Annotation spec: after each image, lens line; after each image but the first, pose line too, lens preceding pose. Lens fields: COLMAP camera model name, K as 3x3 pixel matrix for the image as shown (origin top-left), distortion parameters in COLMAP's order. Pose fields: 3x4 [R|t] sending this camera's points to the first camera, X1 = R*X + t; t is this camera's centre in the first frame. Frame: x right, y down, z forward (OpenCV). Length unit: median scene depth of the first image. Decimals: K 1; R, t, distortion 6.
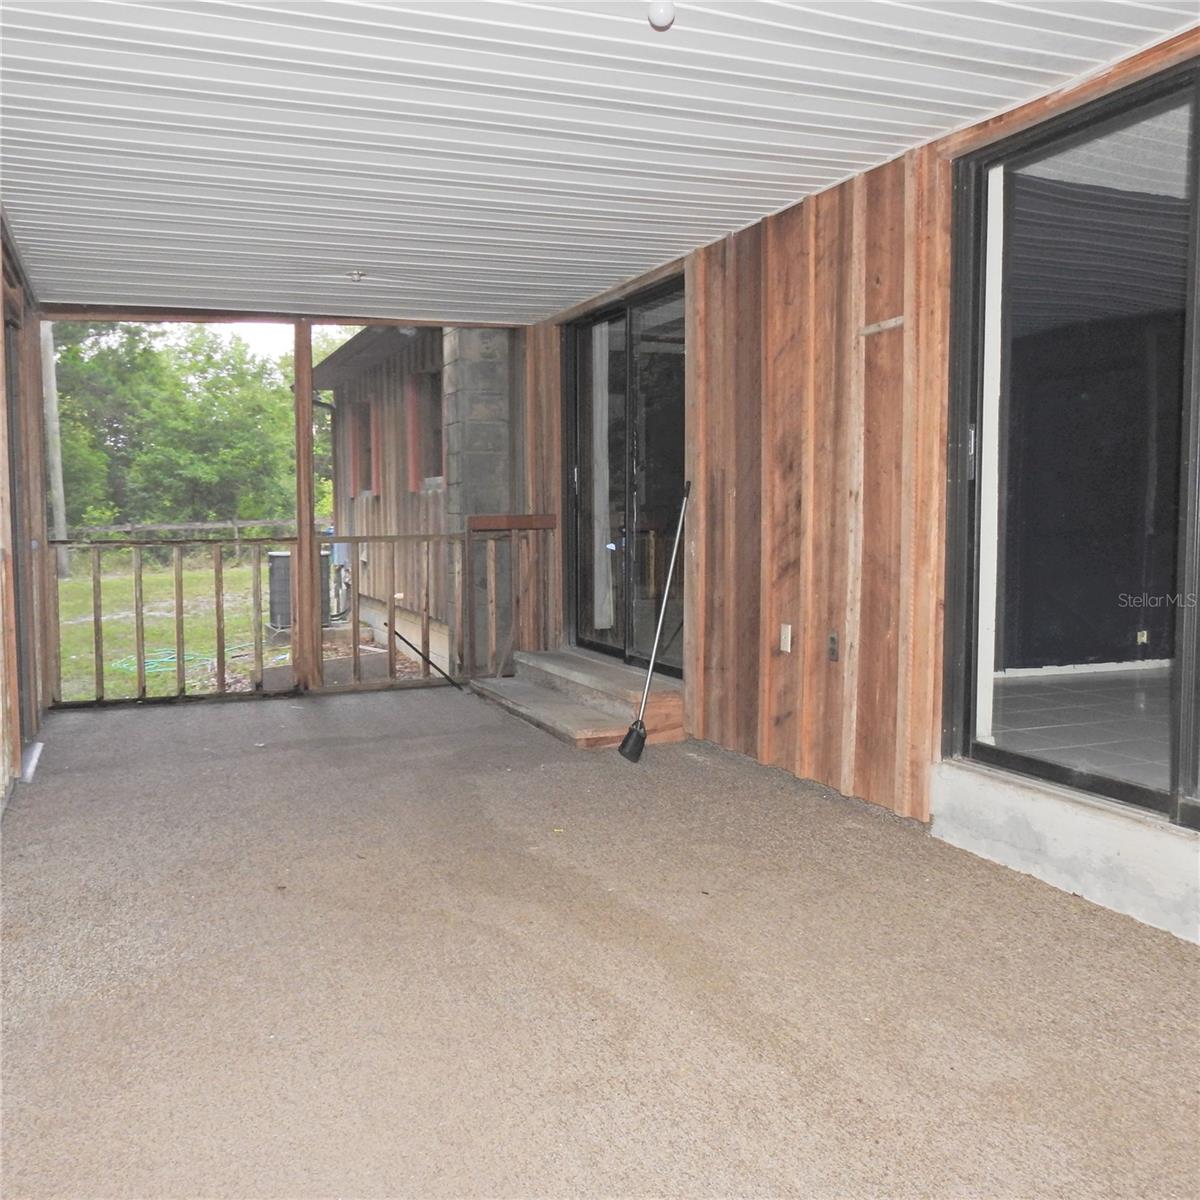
lens RADIAL K [[1153.3, 0, 599.7], [0, 1153.3, 606.0], [0, 0, 1]] dist [0.000959, 0.000000]
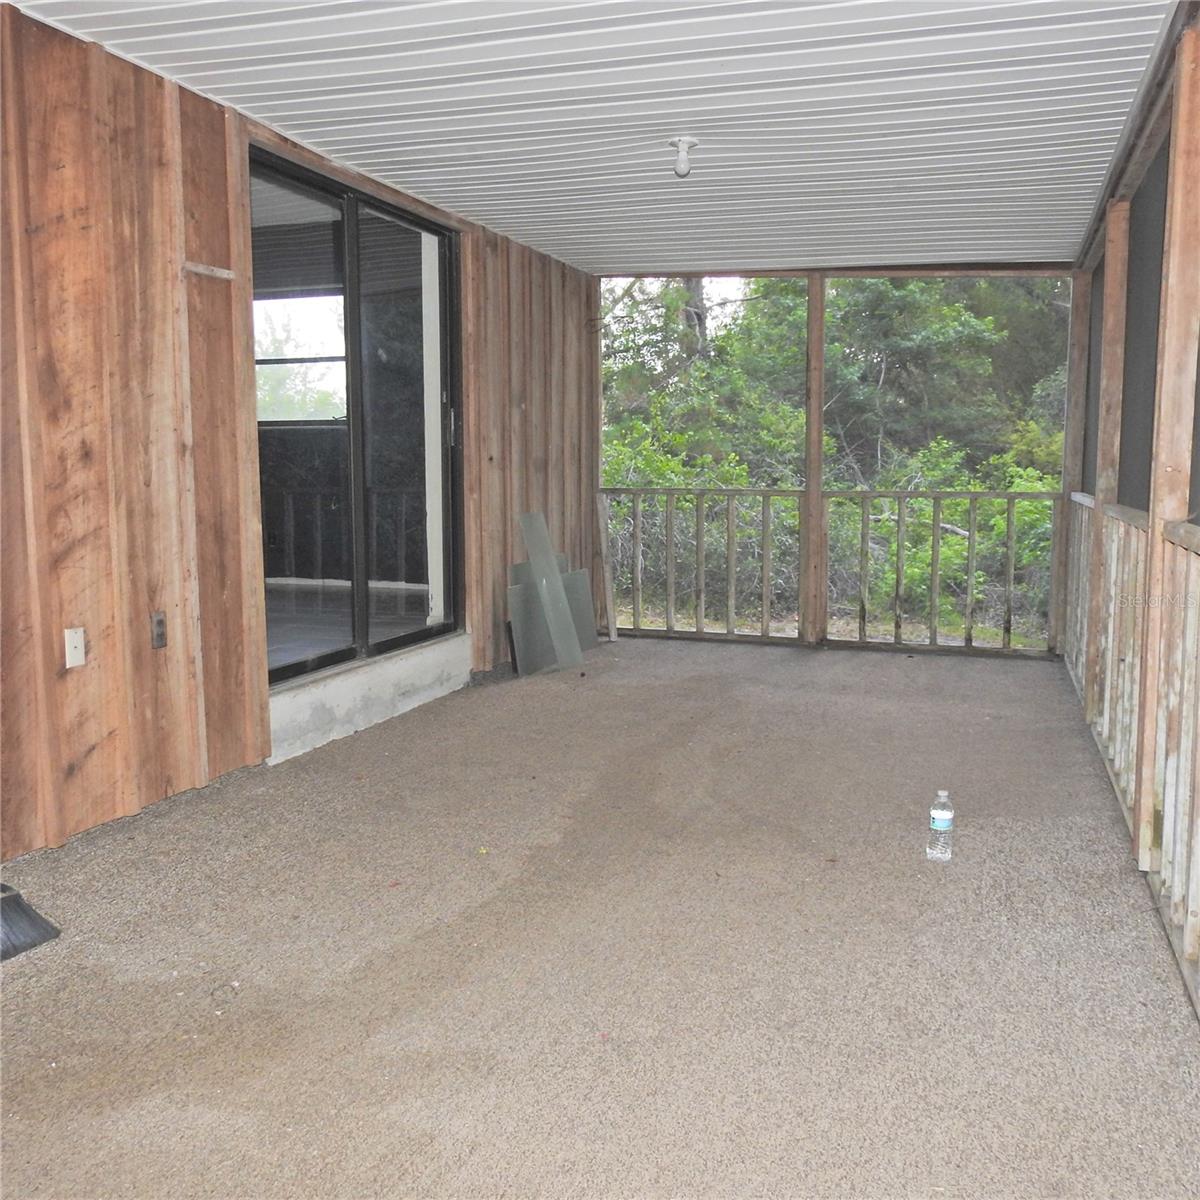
lens RADIAL K [[1153.3, 0, 603.7], [0, 1153.3, 591.6], [0, 0, 1]] dist [0.000959, 0.000000]
pose [[-0.749273, -0.069274, 0.658628, -0.687602], [0.055486, 0.984451, 0.166666, -0.133623], [-0.659933, 0.161423, -0.733779, 1.643417]]
